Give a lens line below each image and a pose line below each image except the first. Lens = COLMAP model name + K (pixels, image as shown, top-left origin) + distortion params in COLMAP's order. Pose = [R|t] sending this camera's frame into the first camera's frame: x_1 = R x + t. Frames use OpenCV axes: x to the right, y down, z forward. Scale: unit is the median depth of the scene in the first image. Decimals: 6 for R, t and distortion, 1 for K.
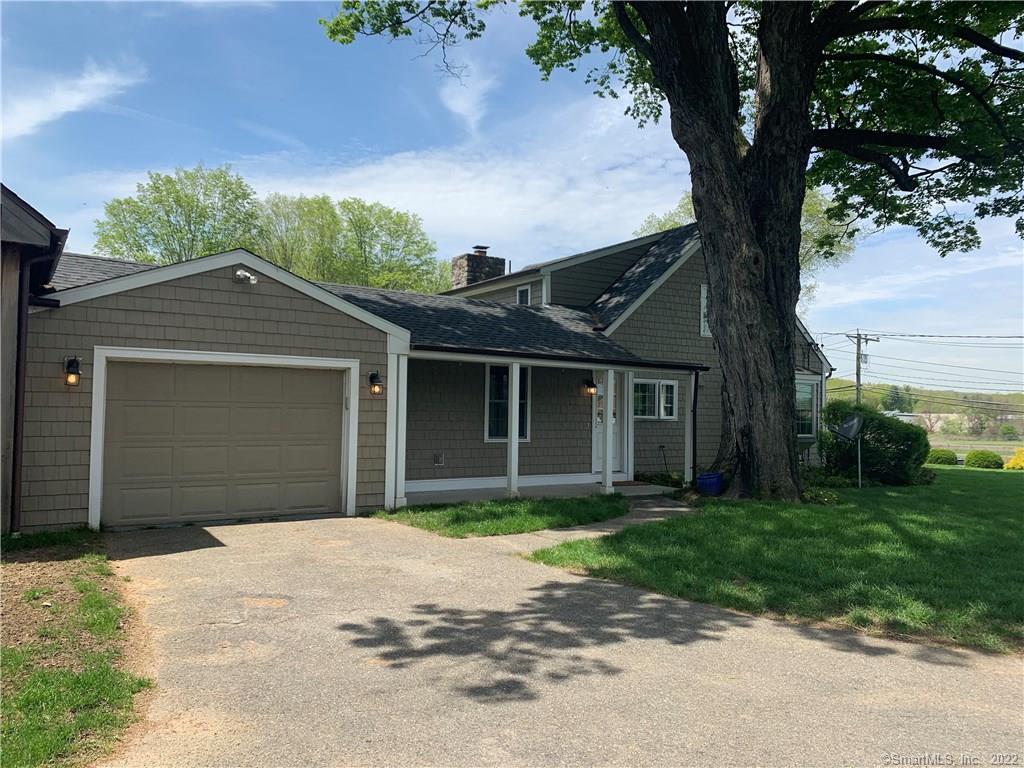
lens RADIAL K [[776.3, 0, 510.7], [0, 776.3, 377.5], [0, 0, 1]] dist [0.077877, -0.080257]
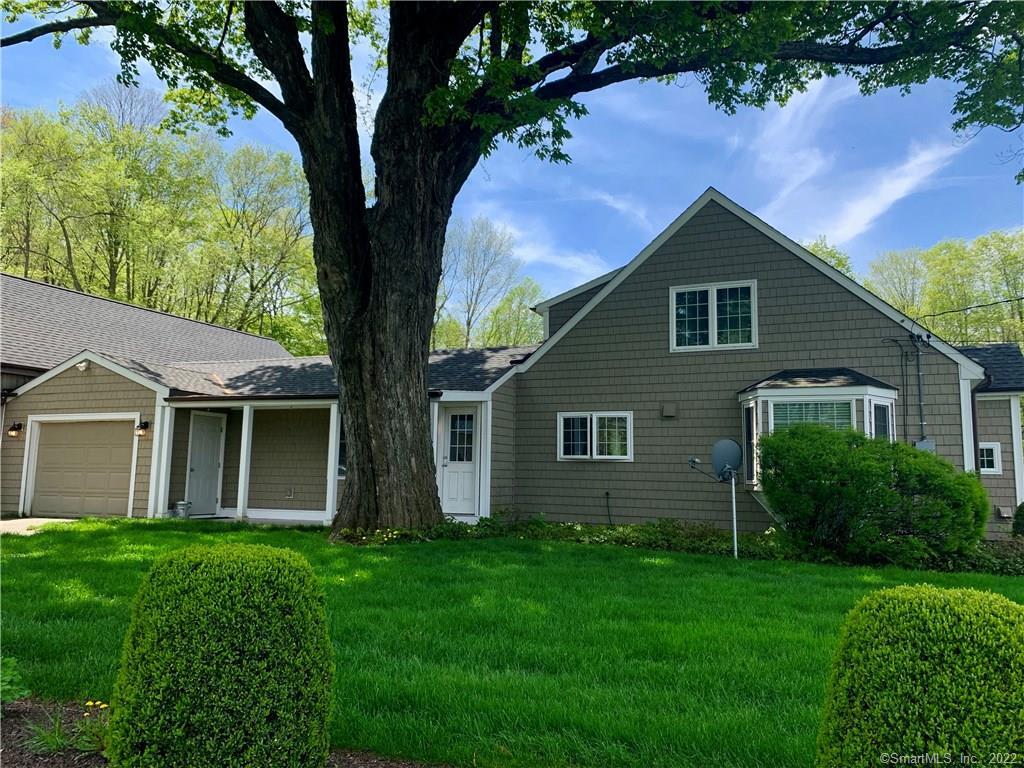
lens RADIAL K [[741.2, 0, 512.0], [0, 741.2, 384.0], [0, 0, 1]] dist [0.072509, 0.000917]
pose [[0.544059, -0.096013, -0.833536, 1.294584], [0.030660, 0.995043, -0.094605, 0.074392], [0.838487, 0.025914, 0.544305, 0.816413]]
